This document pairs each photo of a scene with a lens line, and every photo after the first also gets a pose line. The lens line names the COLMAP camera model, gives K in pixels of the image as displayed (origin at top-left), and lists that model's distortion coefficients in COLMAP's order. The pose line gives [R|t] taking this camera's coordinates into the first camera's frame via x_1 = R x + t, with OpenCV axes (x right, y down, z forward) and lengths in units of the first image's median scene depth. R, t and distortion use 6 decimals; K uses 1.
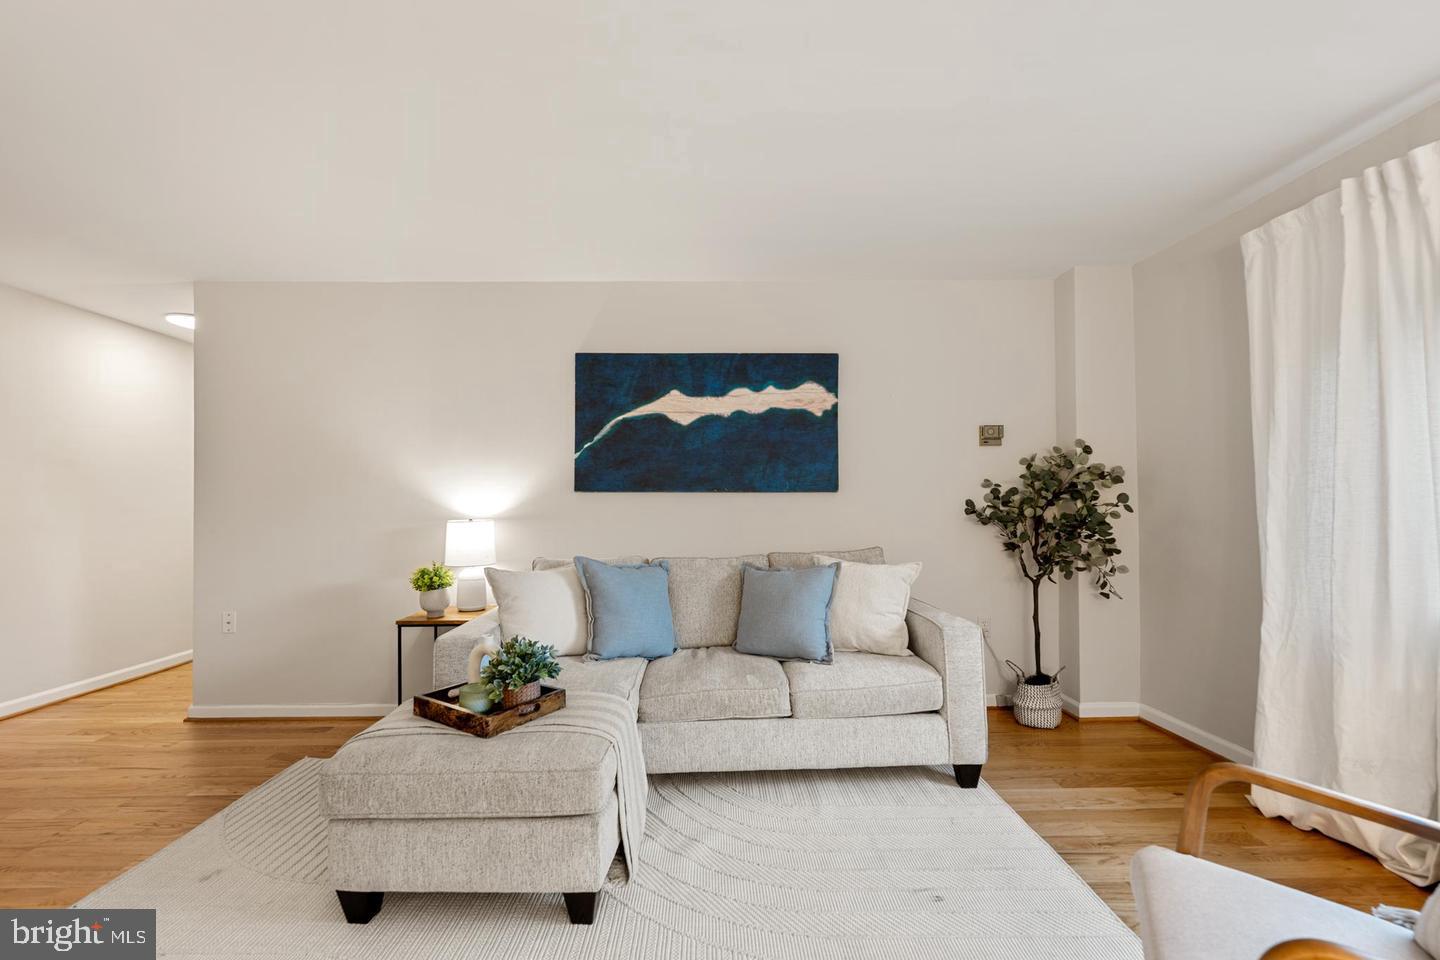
lens RADIAL K [[606.7, 0, 718.7], [0, 606.7, 497.7], [0, 0, 1]] dist [-0.000870, 0.000028]
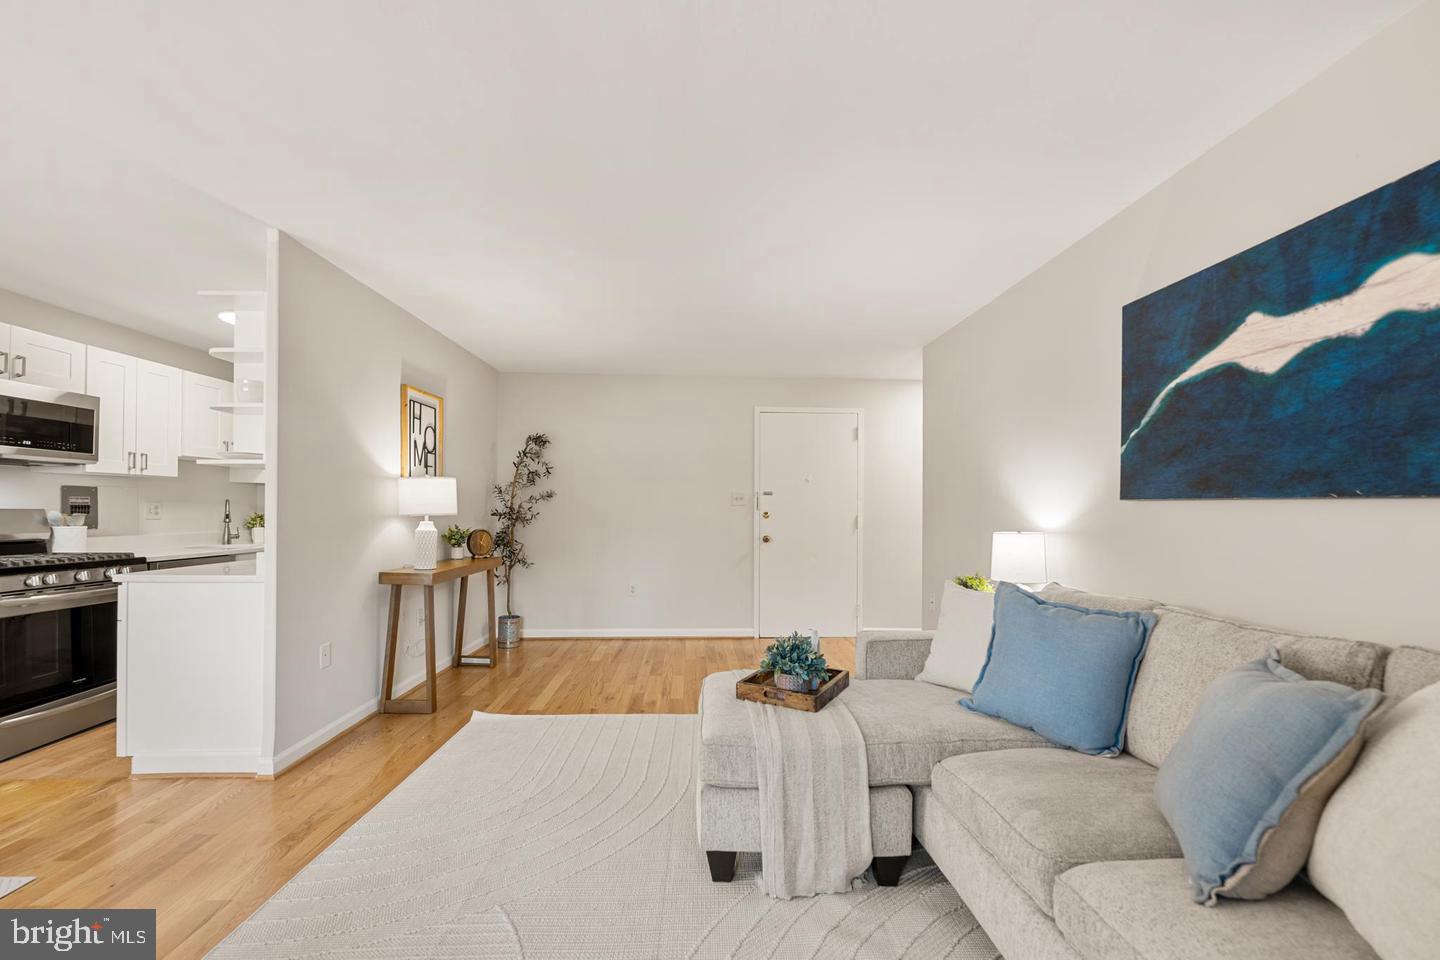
lens RADIAL K [[584.1, 0, 703.5], [0, 584.1, 507.9], [0, 0, 1]] dist [0.000581, 0.000419]
pose [[0.016355, 0.004616, -0.999856, 0.449593], [0.001367, 0.999988, 0.004639, -0.004491], [0.999865, -0.001442, 0.016348, 0.493887]]
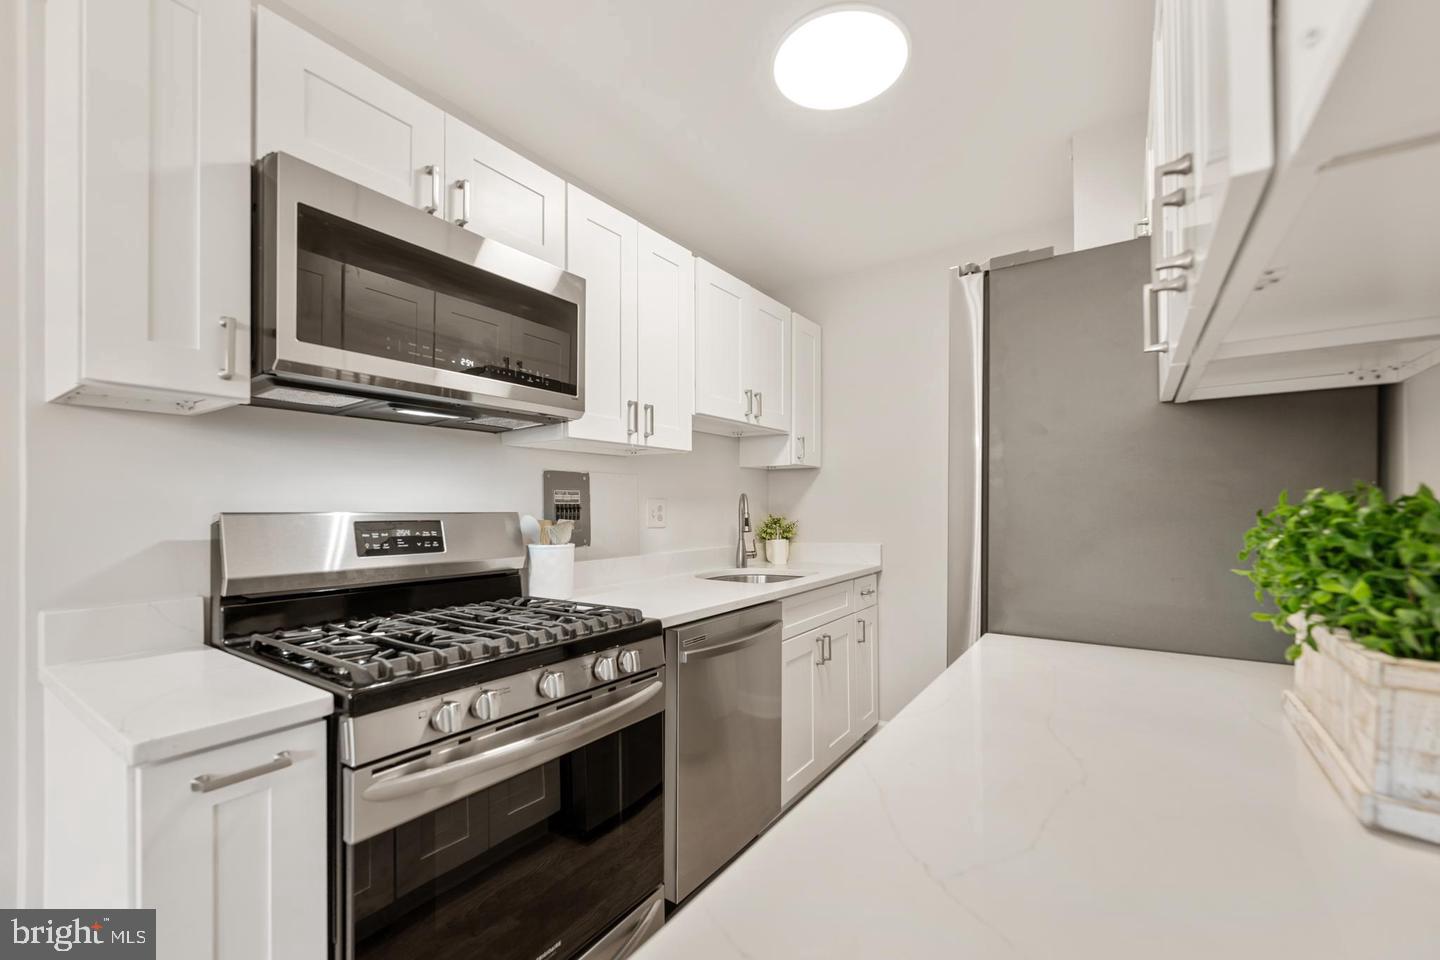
lens RADIAL K [[596.4, 0, 696.1], [0, 596.4, 502.0], [0, 0, 1]] dist [-0.000556, 0.000139]
pose [[-0.592216, 0.001557, -0.805777, -0.343863], [0.015590, 0.999833, -0.009525, -0.000268], [0.805628, -0.018203, -0.592142, -0.275467]]
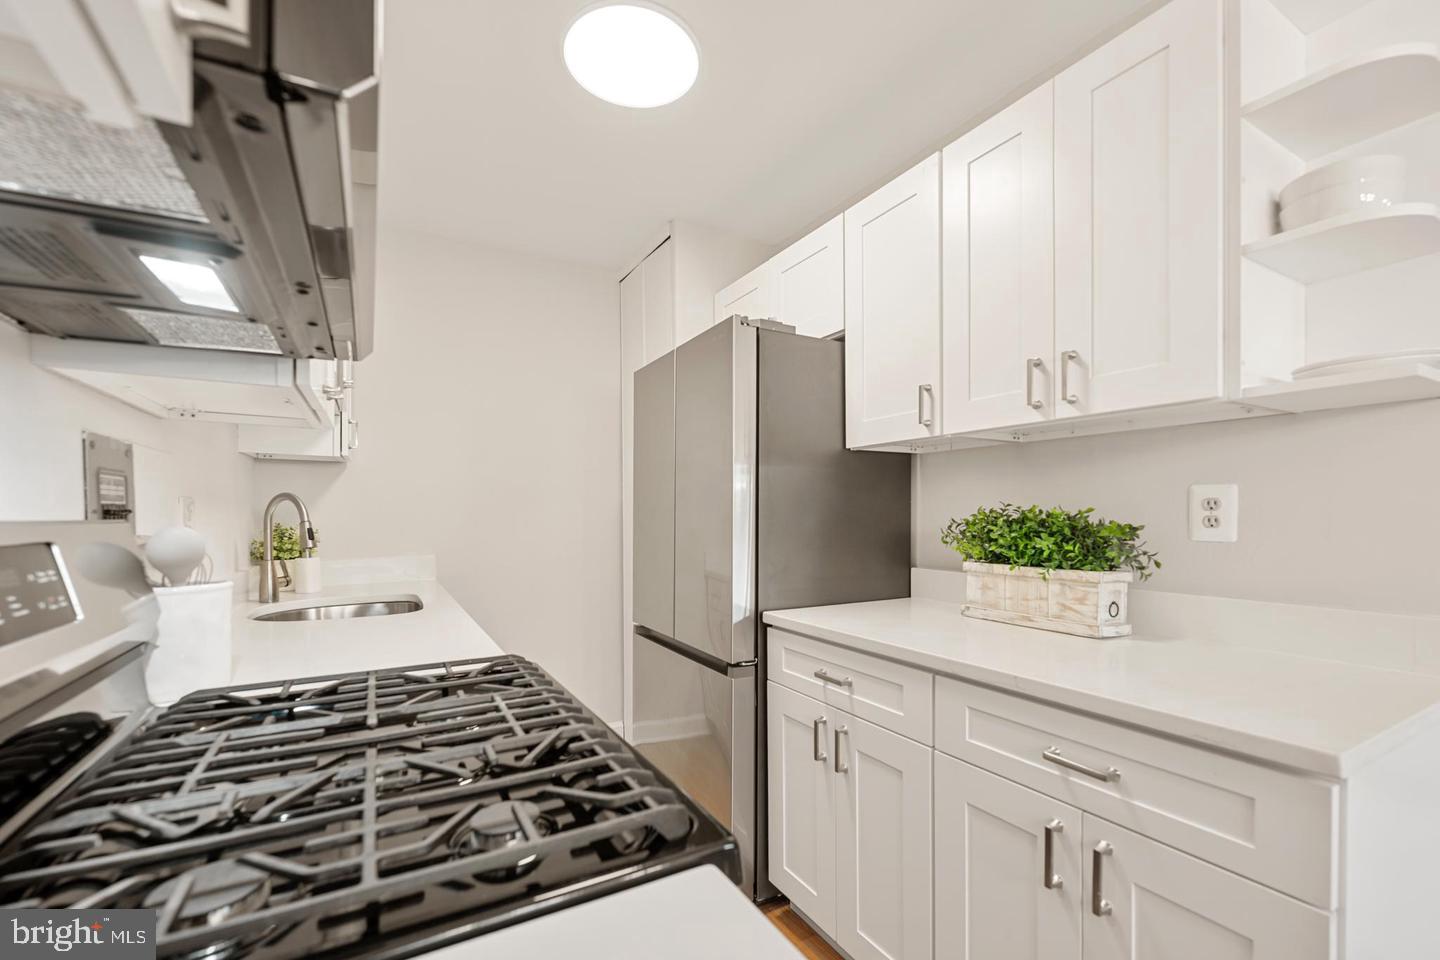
lens RADIAL K [[620.8, 0, 723.2], [0, 620.8, 517.2], [0, 0, 1]] dist [-0.000100, 0.000079]
pose [[0.484353, 0.011480, -0.874797, -0.332902], [0.004808, 0.999864, 0.015783, -0.003617], [0.874860, -0.011851, 0.484232, -0.705162]]
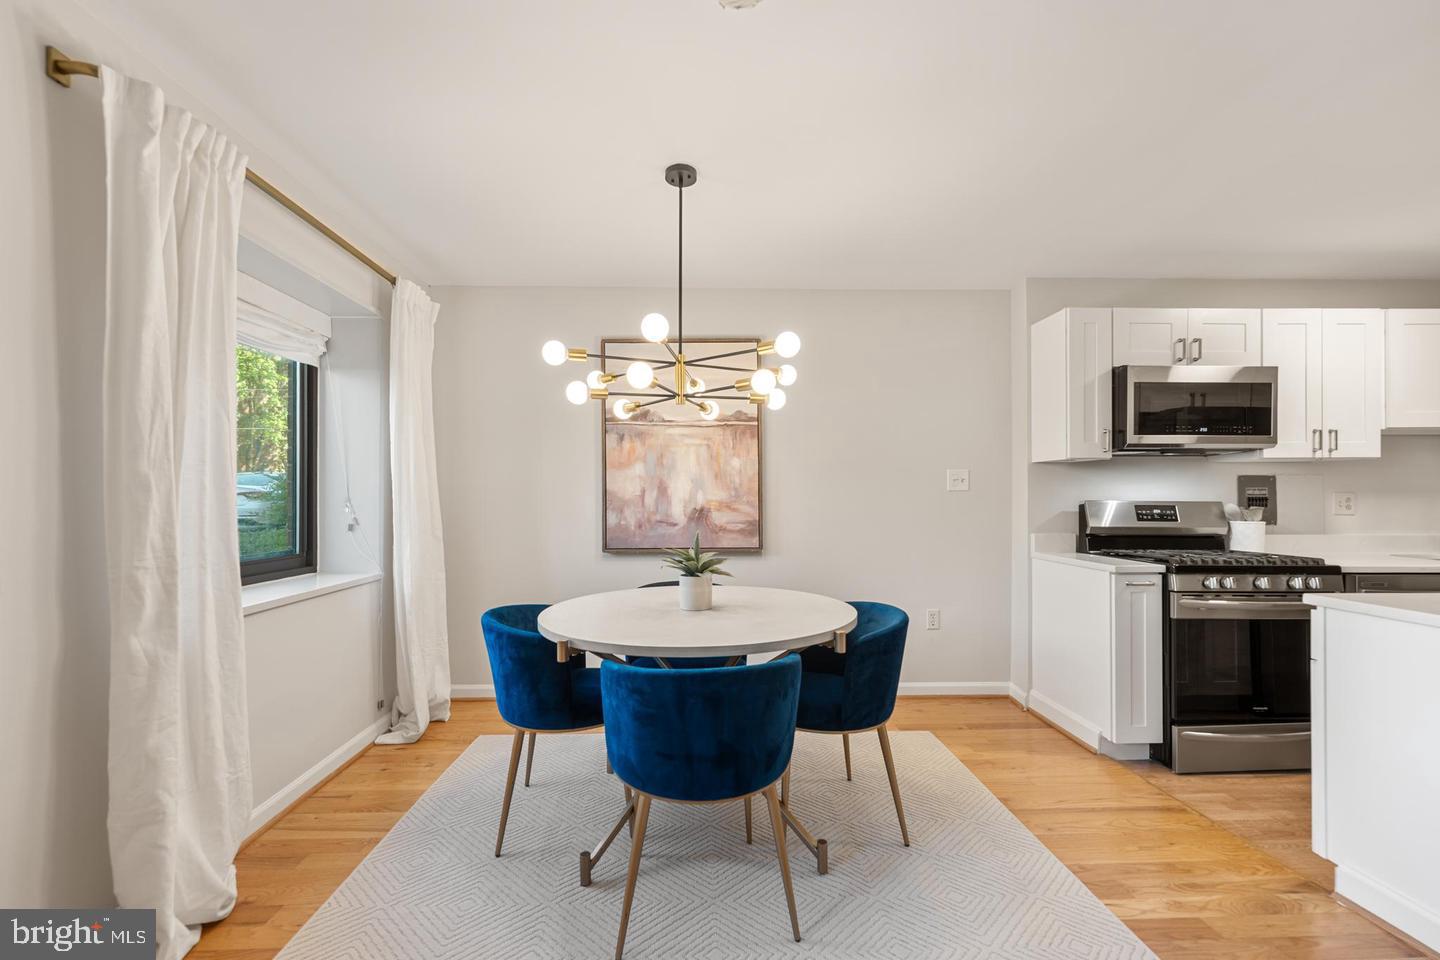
lens RADIAL K [[584.7, 0, 715.4], [0, 584.7, 493.9], [0, 0, 1]] dist [-0.002845, -0.000324]
pose [[-0.999690, 0.006097, -0.024139, 0.214218], [0.006450, 0.999872, -0.014610, -0.003111], [0.024046, -0.014761, -0.999602, 0.244098]]
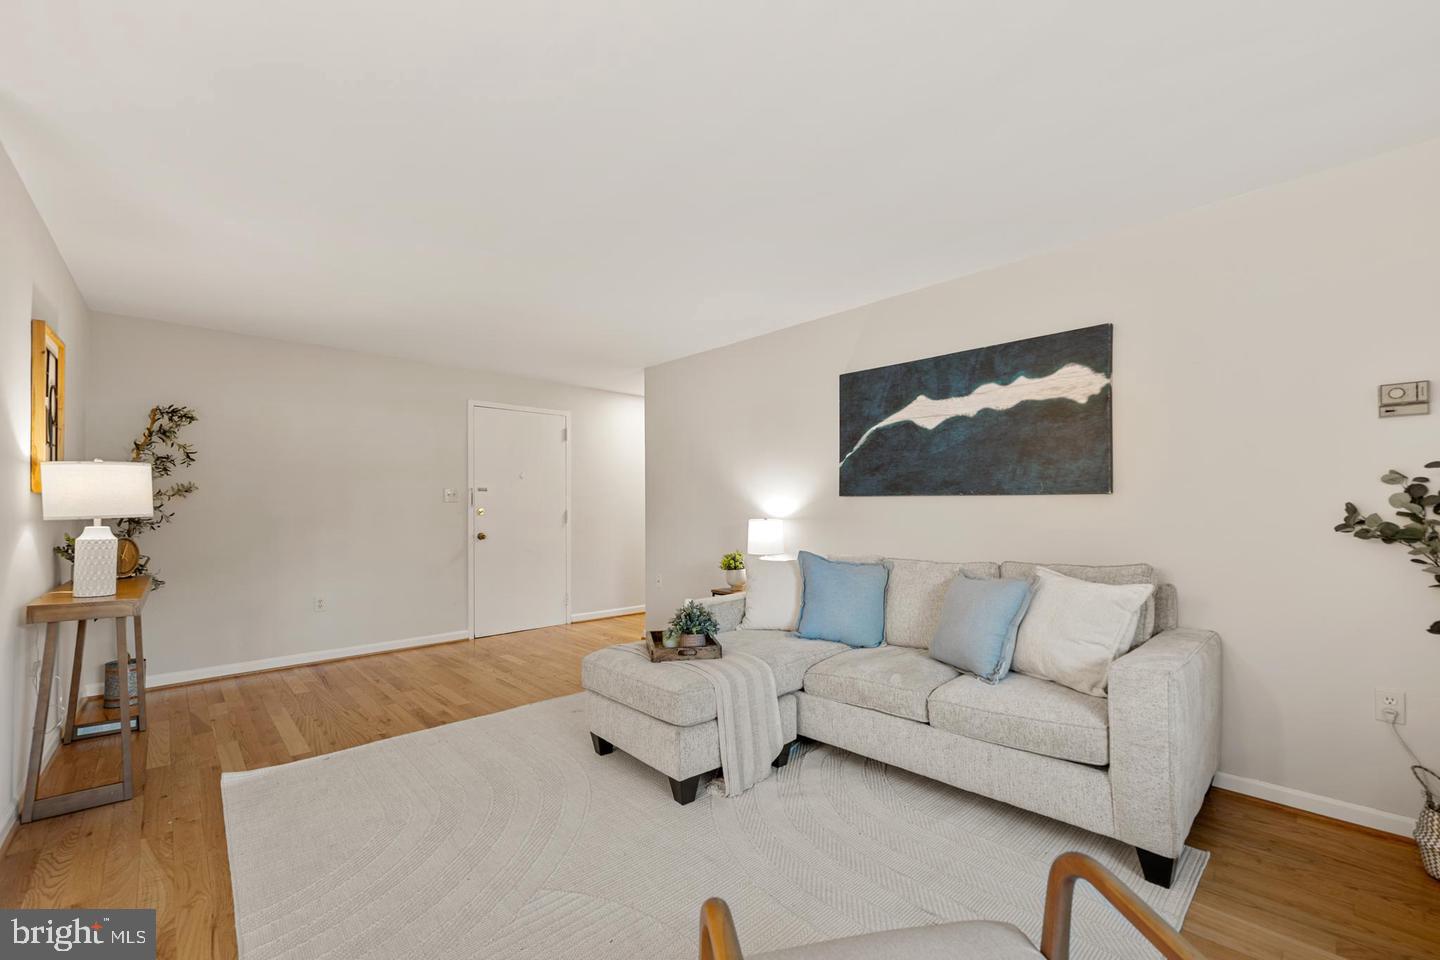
lens RADIAL K [[596.4, 0, 696.1], [0, 596.4, 502.0], [0, 0, 1]] dist [-0.000556, 0.000139]
pose [[0.657823, -0.001708, -0.753171, 0.433244], [0.006282, 0.999975, 0.003218, -0.004448], [0.753147, -0.006848, 0.657817, 0.055727]]
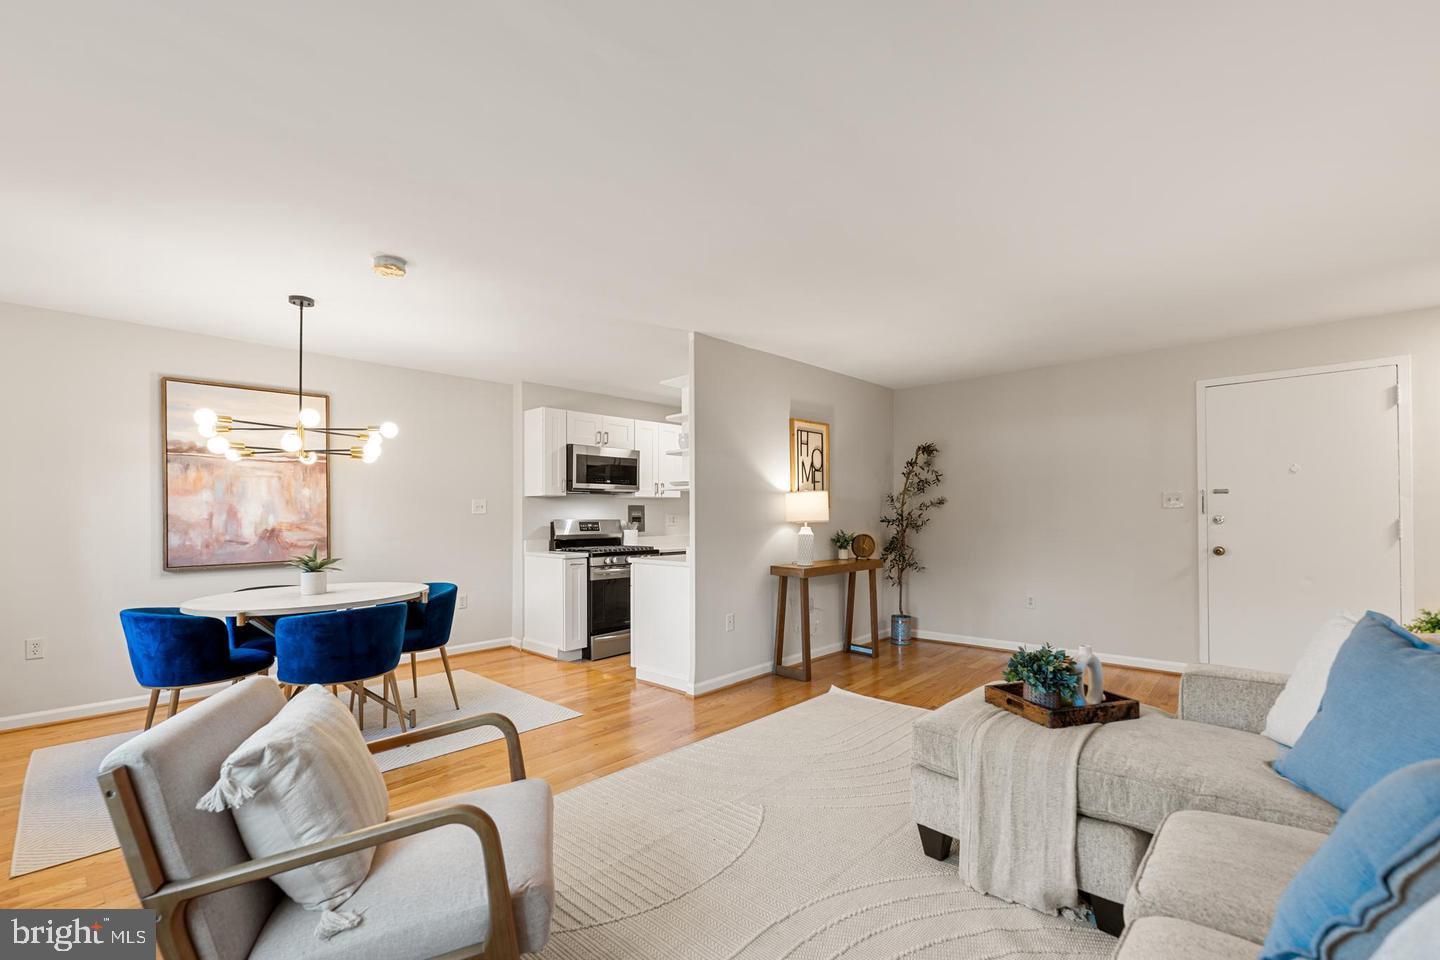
lens RADIAL K [[584.1, 0, 703.5], [0, 584.1, 507.9], [0, 0, 1]] dist [0.000581, 0.000419]
pose [[-0.692035, 0.001044, -0.721864, 0.493652], [0.017855, 0.999718, -0.015671, -0.001939], [0.721643, -0.023734, -0.691858, 0.774676]]
